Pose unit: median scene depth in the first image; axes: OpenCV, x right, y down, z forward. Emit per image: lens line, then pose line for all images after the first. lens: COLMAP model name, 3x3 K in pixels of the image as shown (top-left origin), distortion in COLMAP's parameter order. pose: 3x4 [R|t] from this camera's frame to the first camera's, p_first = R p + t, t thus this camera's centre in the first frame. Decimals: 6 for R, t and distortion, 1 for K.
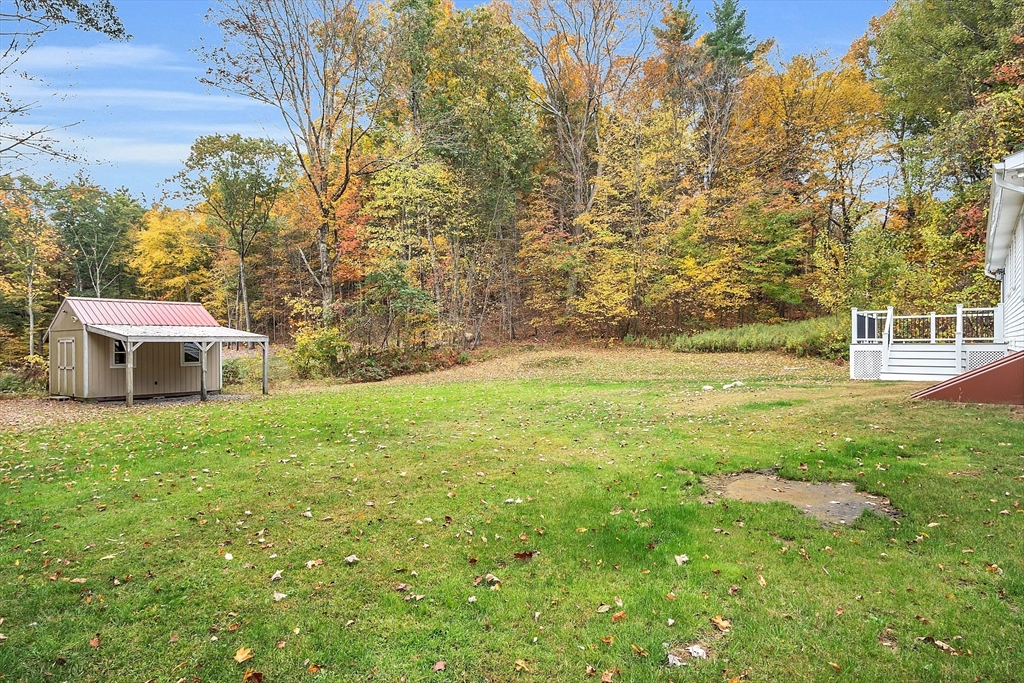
lens RADIAL K [[619.7, 0, 512.0], [0, 619.7, 341.5], [0, 0, 1]] dist [-0.005952, 0.002052]
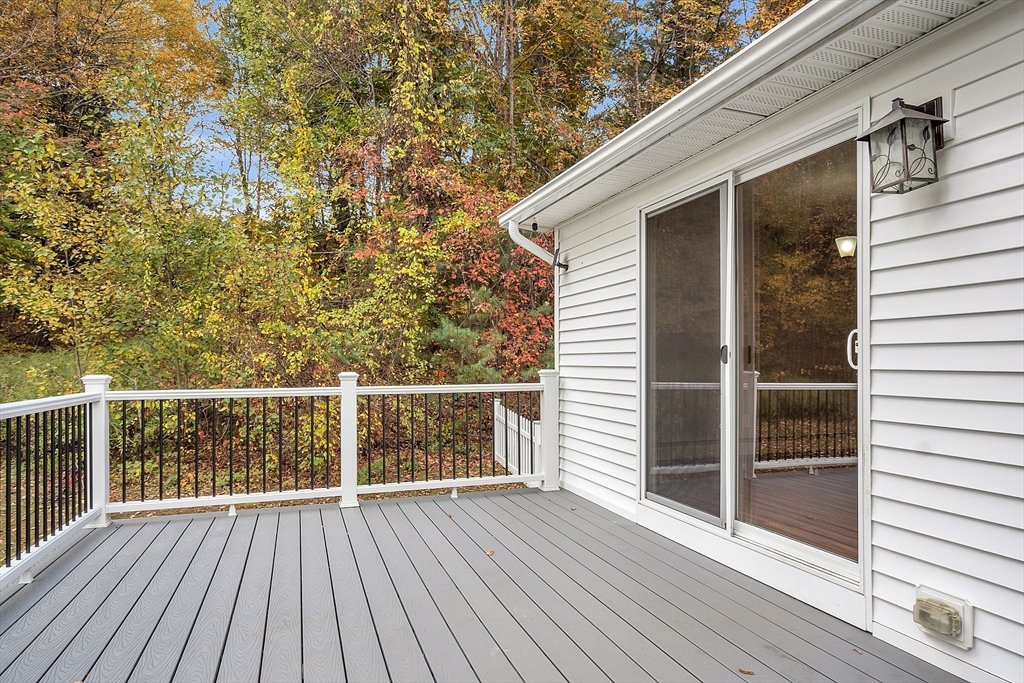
lens RADIAL K [[619.7, 0, 512.0], [0, 619.7, 341.5], [0, 0, 1]] dist [-0.005952, 0.002052]
pose [[0.555480, 0.027379, 0.831079, 0.404190], [0.000363, 0.999450, -0.033169, -0.040310], [-0.831530, 0.018726, 0.555164, 0.636607]]
